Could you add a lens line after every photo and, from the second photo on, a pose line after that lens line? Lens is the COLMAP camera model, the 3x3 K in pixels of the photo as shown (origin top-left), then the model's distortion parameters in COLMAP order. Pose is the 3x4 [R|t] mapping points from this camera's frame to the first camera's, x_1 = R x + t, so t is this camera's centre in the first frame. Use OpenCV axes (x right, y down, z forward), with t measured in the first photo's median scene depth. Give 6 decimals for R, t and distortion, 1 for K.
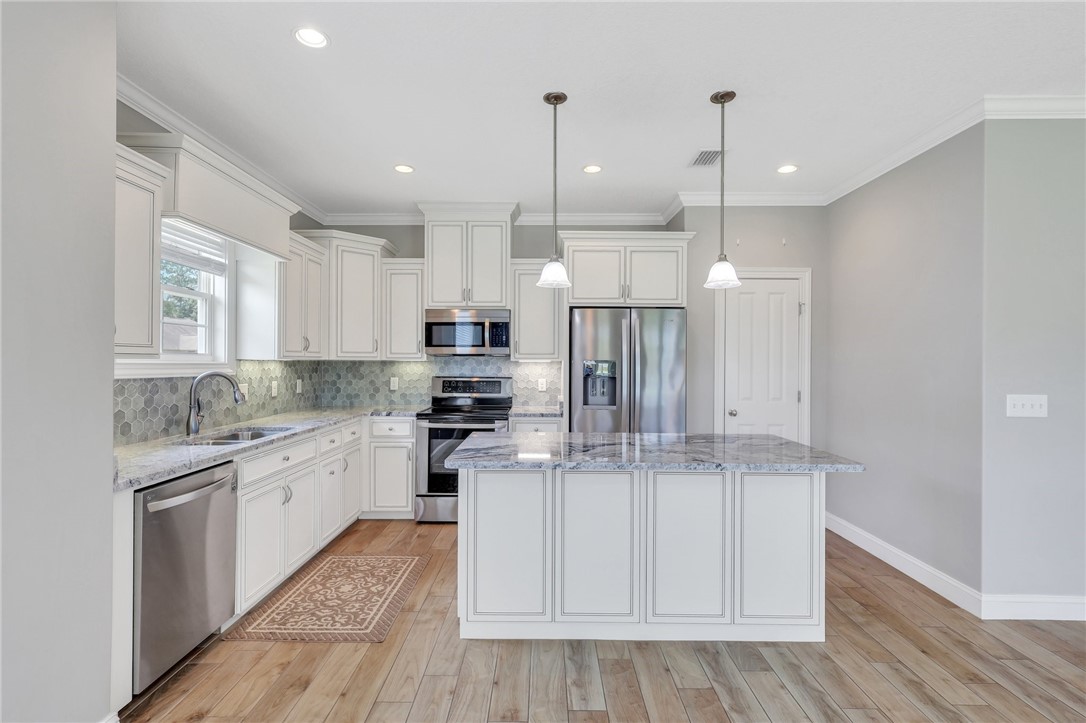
lens RADIAL K [[508.3, 0, 532.7], [0, 508.3, 359.5], [0, 0, 1]] dist [0.000957, 0.001441]
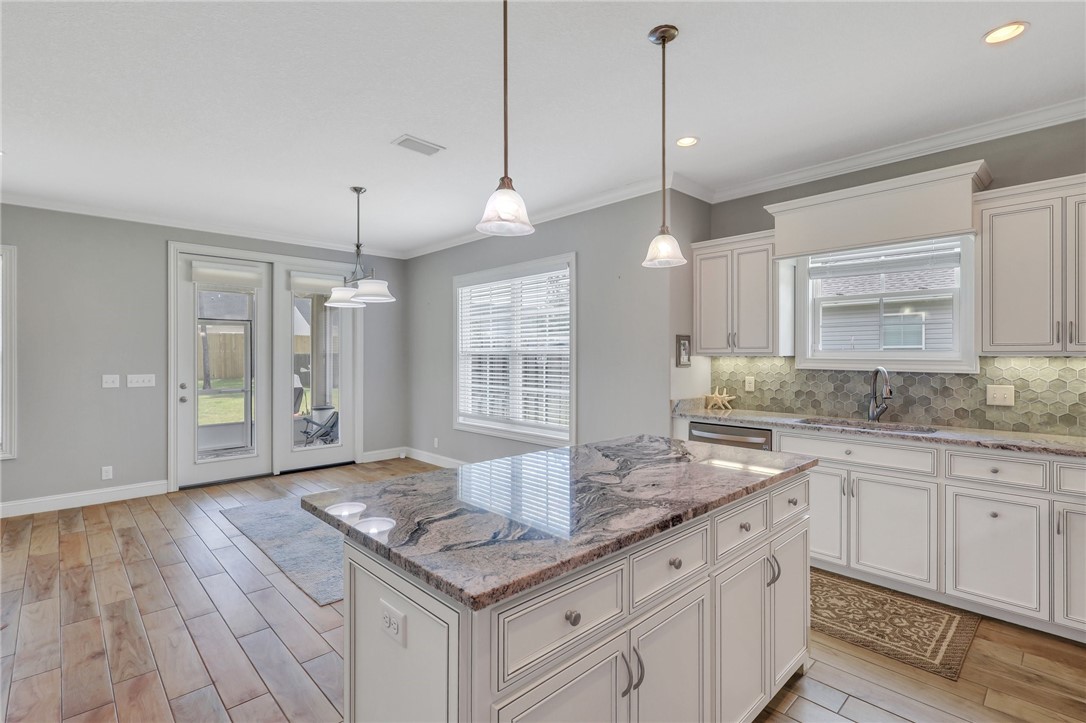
lens RADIAL K [[508.3, 0, 529.5], [0, 508.3, 354.6], [0, 0, 1]] dist [0.000957, 0.001441]
pose [[-0.719989, -0.006608, -0.693954, 0.605186], [-0.001088, 0.999964, -0.008393, 0.006191], [0.693984, -0.005288, -0.719971, 1.130697]]
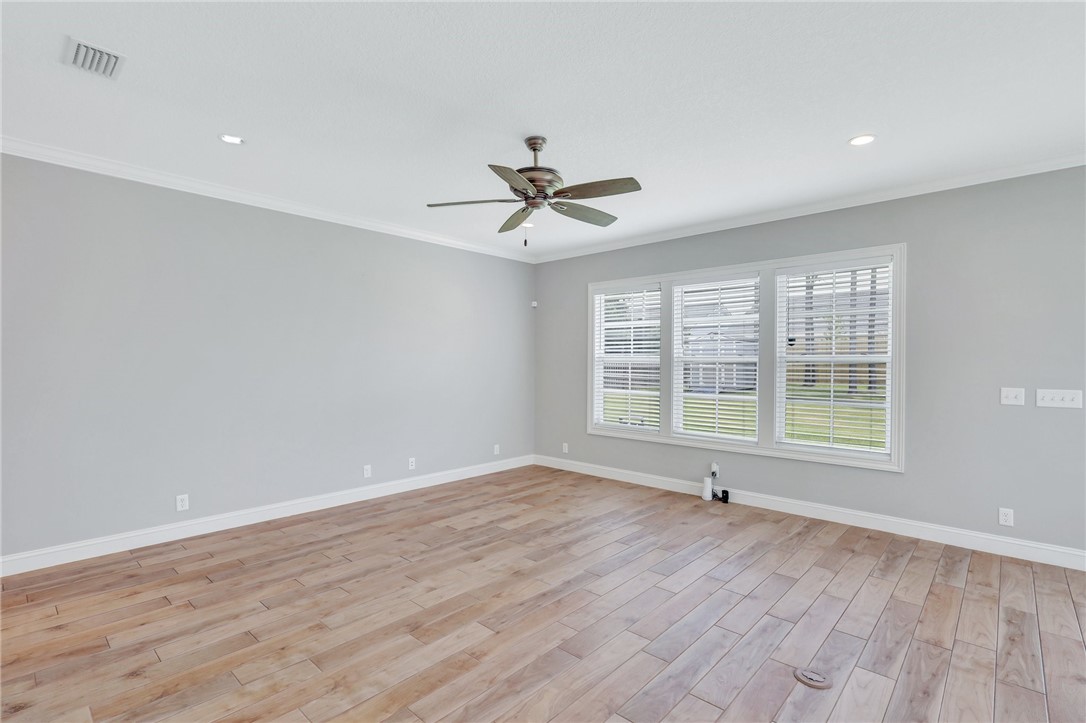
lens RADIAL K [[508.3, 0, 539.2], [0, 508.3, 364.5], [0, 0, 1]] dist [0.000957, 0.001441]
pose [[-0.742896, -0.013964, 0.669261, 0.486565], [-0.011254, 0.999902, 0.008371, 0.005074], [-0.669312, -0.001313, -0.742980, 0.752922]]
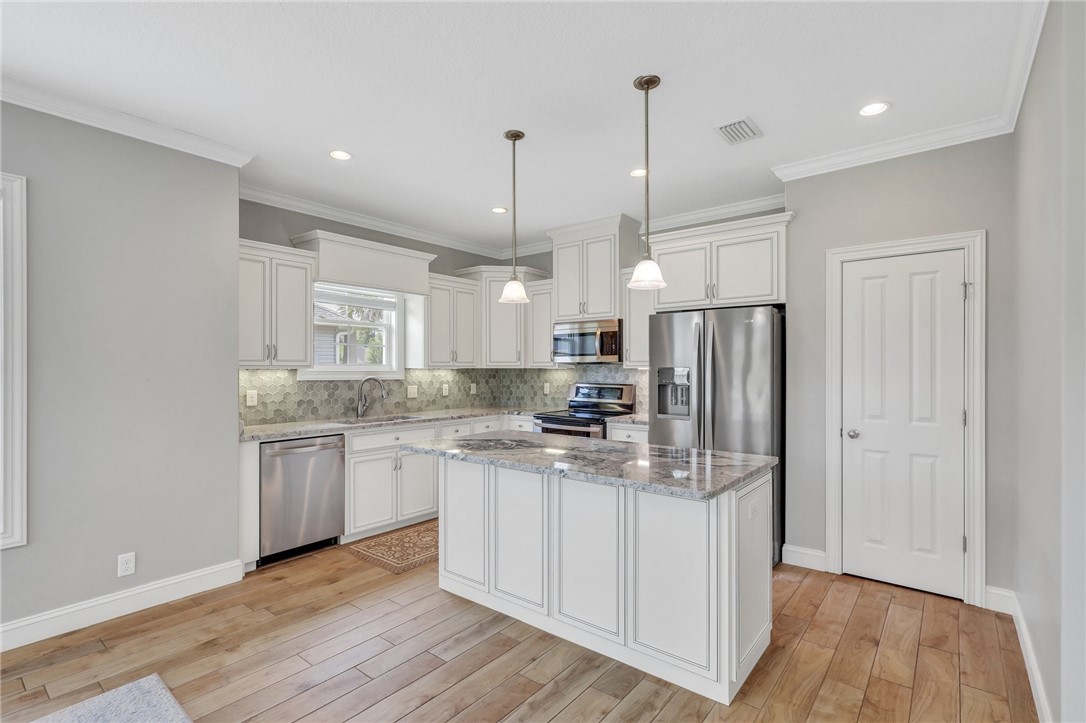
lens RADIAL K [[508.3, 0, 537.8], [0, 508.3, 367.0], [0, 0, 1]] dist [0.000957, 0.001441]
pose [[0.784921, -0.006587, -0.619561, 0.613572], [0.006532, 0.999976, -0.002356, 0.001892], [0.619562, -0.002198, 0.784945, 0.114565]]
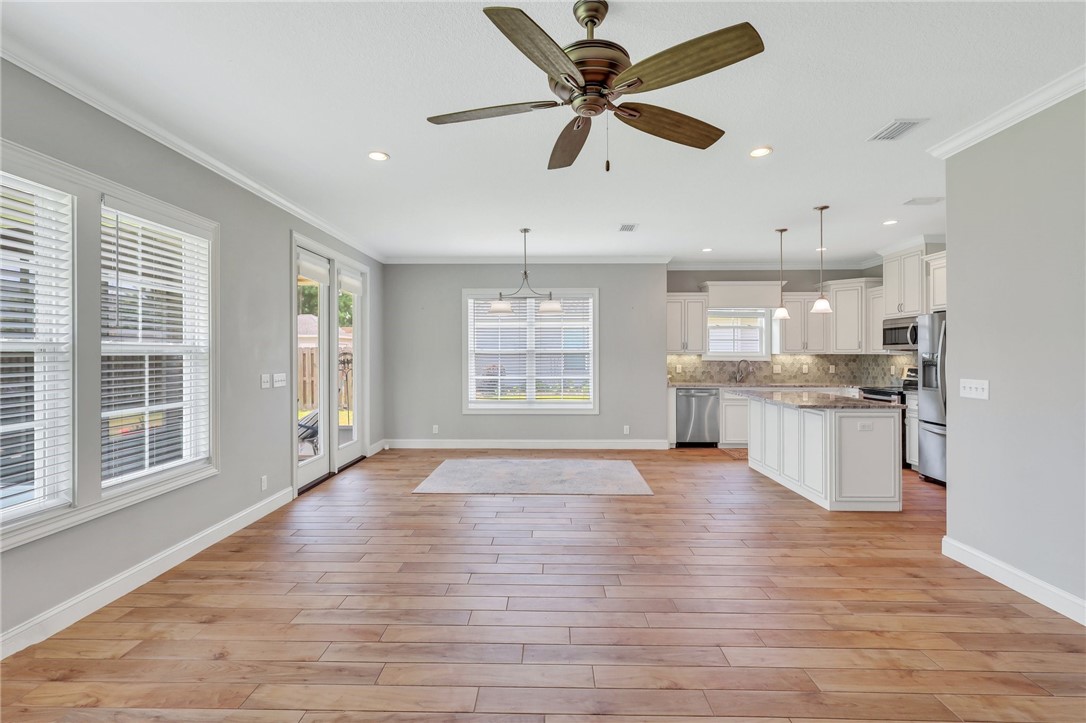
lens RADIAL K [[508.3, 0, 537.9], [0, 508.3, 356.4], [0, 0, 1]] dist [0.000957, 0.001441]
pose [[-0.013877, -0.002845, -0.999900, 1.719456], [0.003247, 0.999991, -0.002891, 0.013337], [0.999898, -0.003287, -0.013867, 0.006527]]
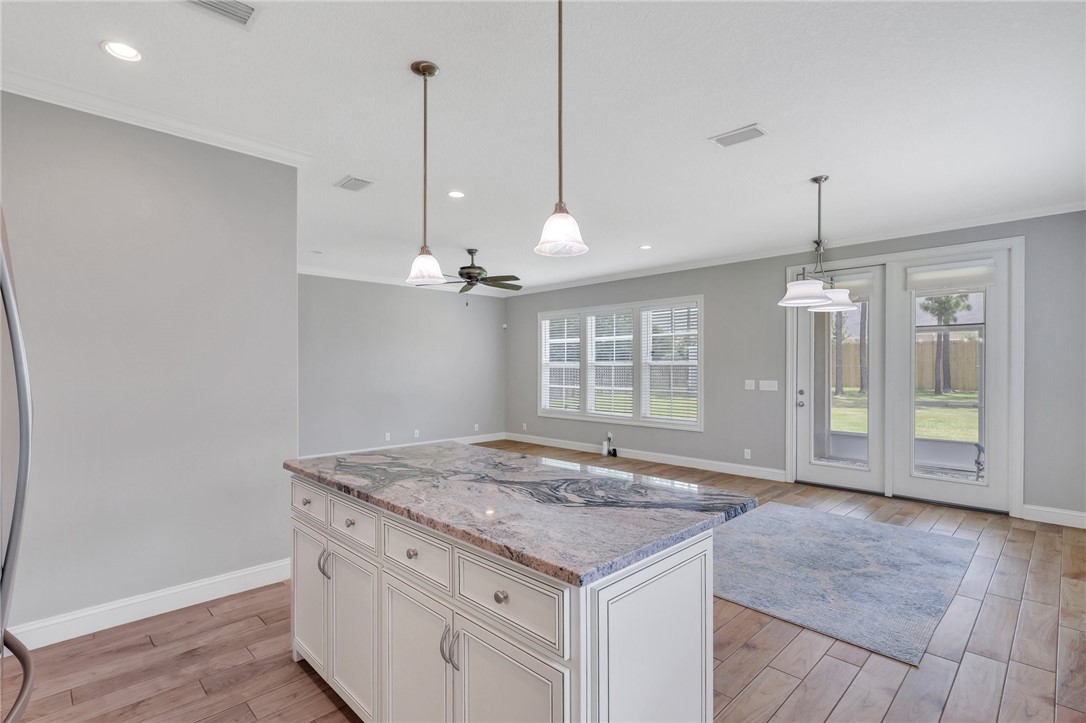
lens RADIAL K [[508.3, 0, 545.9], [0, 508.3, 363.6], [0, 0, 1]] dist [0.000957, 0.001441]
pose [[-0.714995, -0.000596, 0.699129, -0.307691], [-0.005454, 0.999974, -0.004725, 0.004011], [-0.699108, -0.007192, -0.714980, 1.155392]]
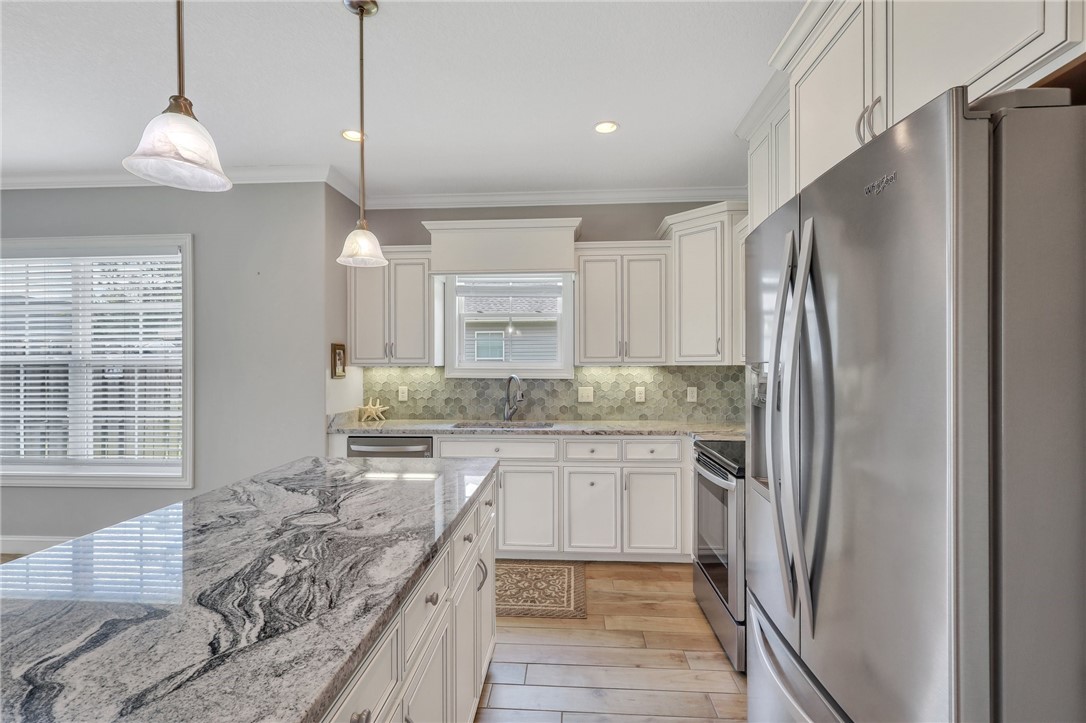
lens RADIAL K [[508.3, 0, 540.4], [0, 508.3, 361.0], [0, 0, 1]] dist [0.000957, 0.001441]
pose [[-0.047507, -0.014300, -0.998769, 0.595936], [0.006938, 0.999869, -0.014646, 0.006633], [0.998847, -0.007625, -0.047401, 1.011546]]
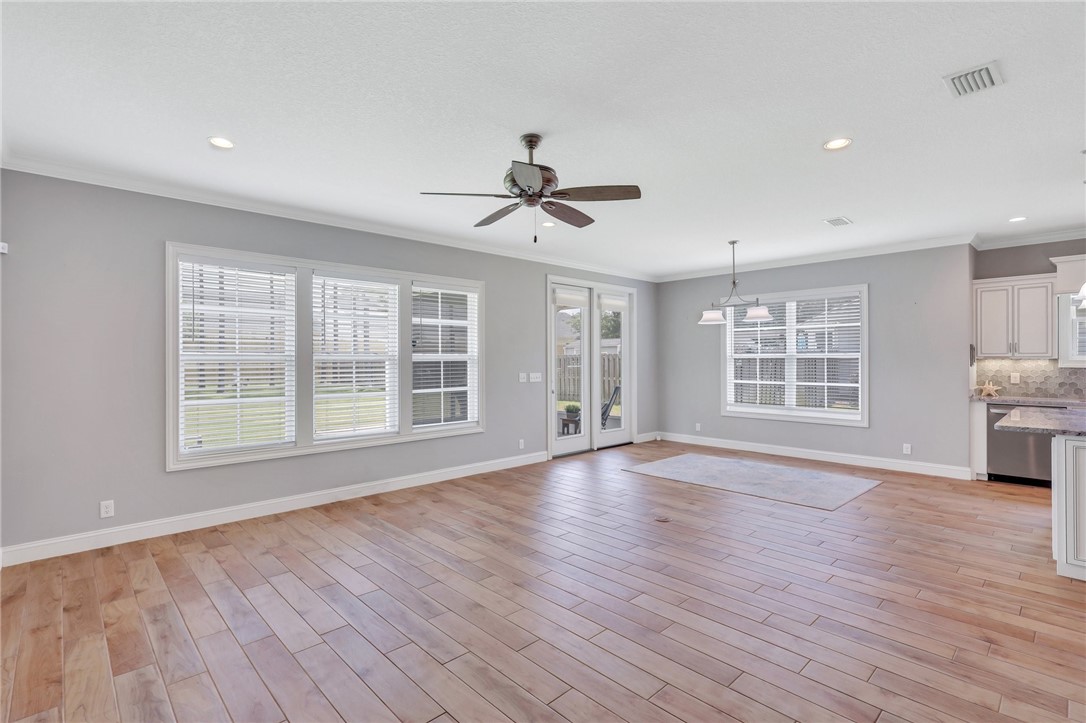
lens RADIAL K [[508.3, 0, 540.0], [0, 508.3, 362.3], [0, 0, 1]] dist [0.000957, 0.001441]
pose [[-0.718088, -0.000540, -0.695952, 1.755398], [0.000785, 0.999998, -0.001587, 0.013119], [0.695952, -0.001686, -0.718087, 0.740213]]
